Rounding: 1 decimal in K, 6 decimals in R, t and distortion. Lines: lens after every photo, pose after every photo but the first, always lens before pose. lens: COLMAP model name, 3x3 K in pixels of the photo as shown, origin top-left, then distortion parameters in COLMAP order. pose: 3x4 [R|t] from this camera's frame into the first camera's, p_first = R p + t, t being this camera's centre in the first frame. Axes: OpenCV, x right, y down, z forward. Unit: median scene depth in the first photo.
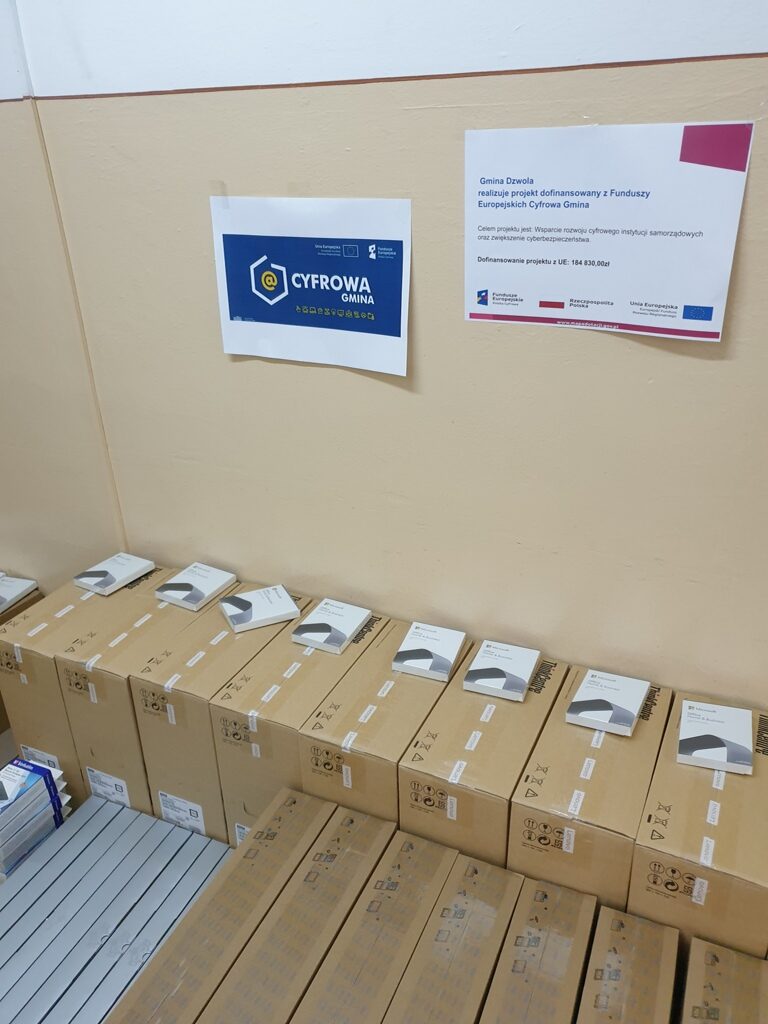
lens RADIAL K [[783.5, 0, 386.4], [0, 783.5, 499.9], [0, 0, 1]] dist [0.012045, 0.002385]
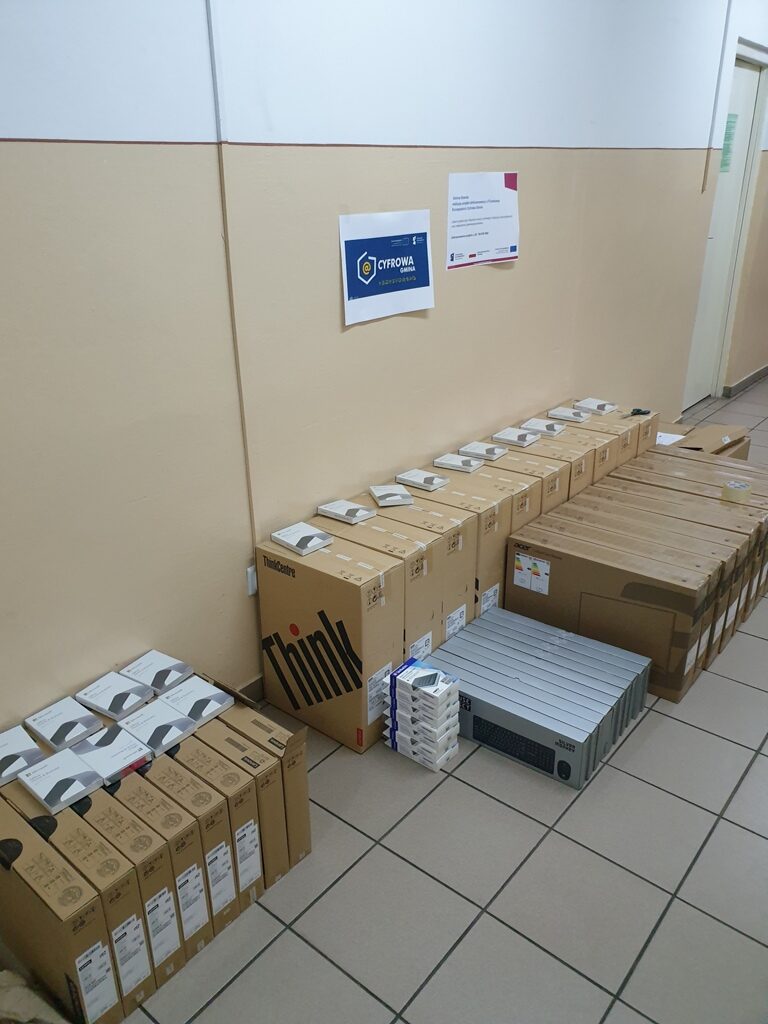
lens RADIAL K [[812.8, 0, 384.3], [0, 812.8, 501.4], [0, 0, 1]] dist [0.003492, 0.000449]
pose [[0.237114, -0.362805, 0.901193, -1.829140], [0.393176, 0.884118, 0.252482, -0.280518], [-0.888363, 0.294461, 0.352284, 0.582760]]
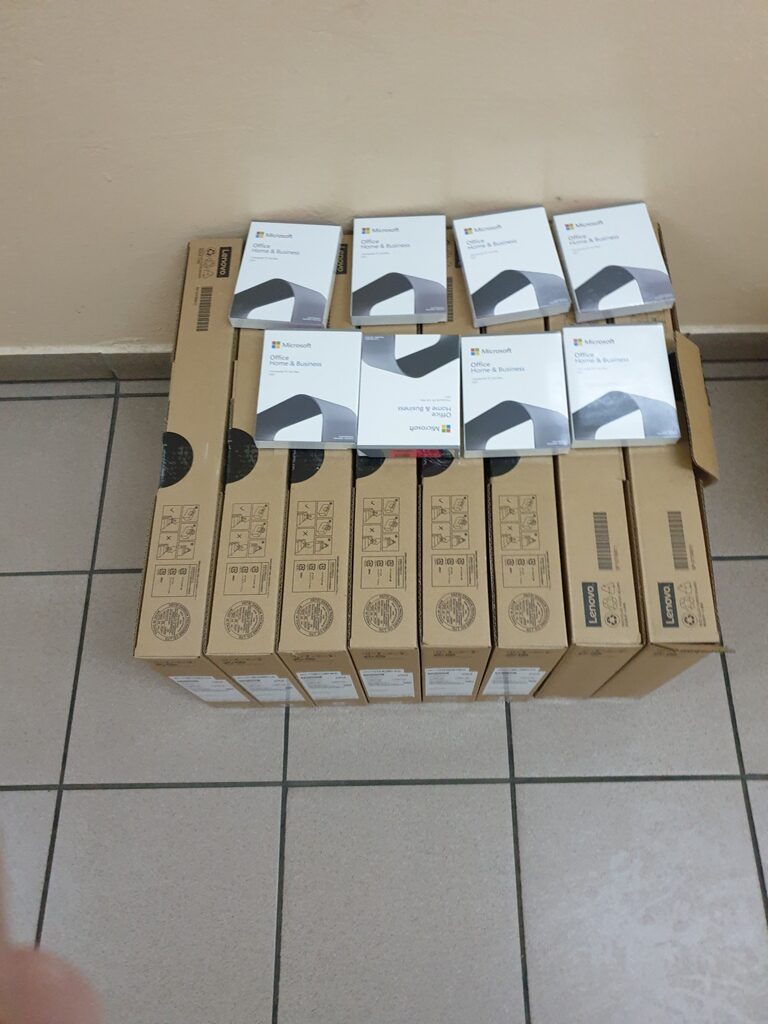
lens RADIAL K [[783.0, 0, 388.4], [0, 783.0, 508.1], [0, 0, 1]] dist [0.012327, 0.001701]
pose [[0.896452, -0.416389, 0.151637, -1.105321], [0.201577, 0.687898, 0.697253, -0.168204], [-0.394640, -0.594488, 0.700602, 1.013957]]
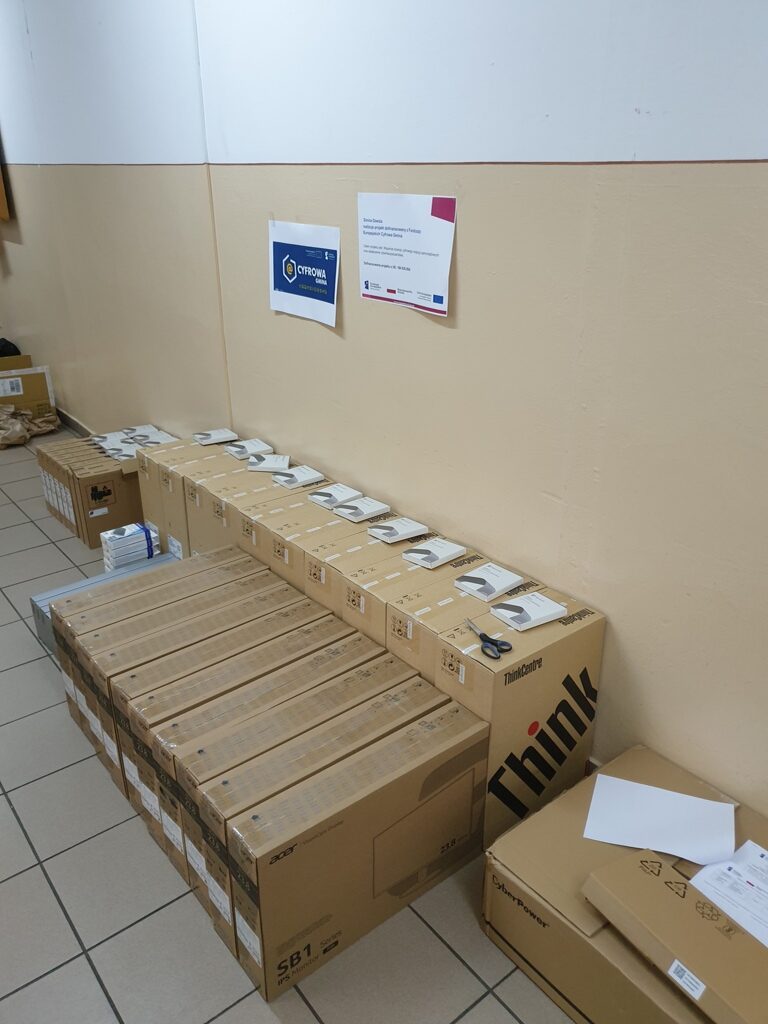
lens RADIAL K [[812.8, 0, 384.3], [0, 812.8, 501.4], [0, 0, 1]] dist [0.003492, 0.000449]
pose [[0.899155, 0.182887, -0.397584, 0.913619], [-0.190605, 0.981455, 0.020403, 0.163437], [0.393942, 0.057436, 0.917339, -0.590909]]
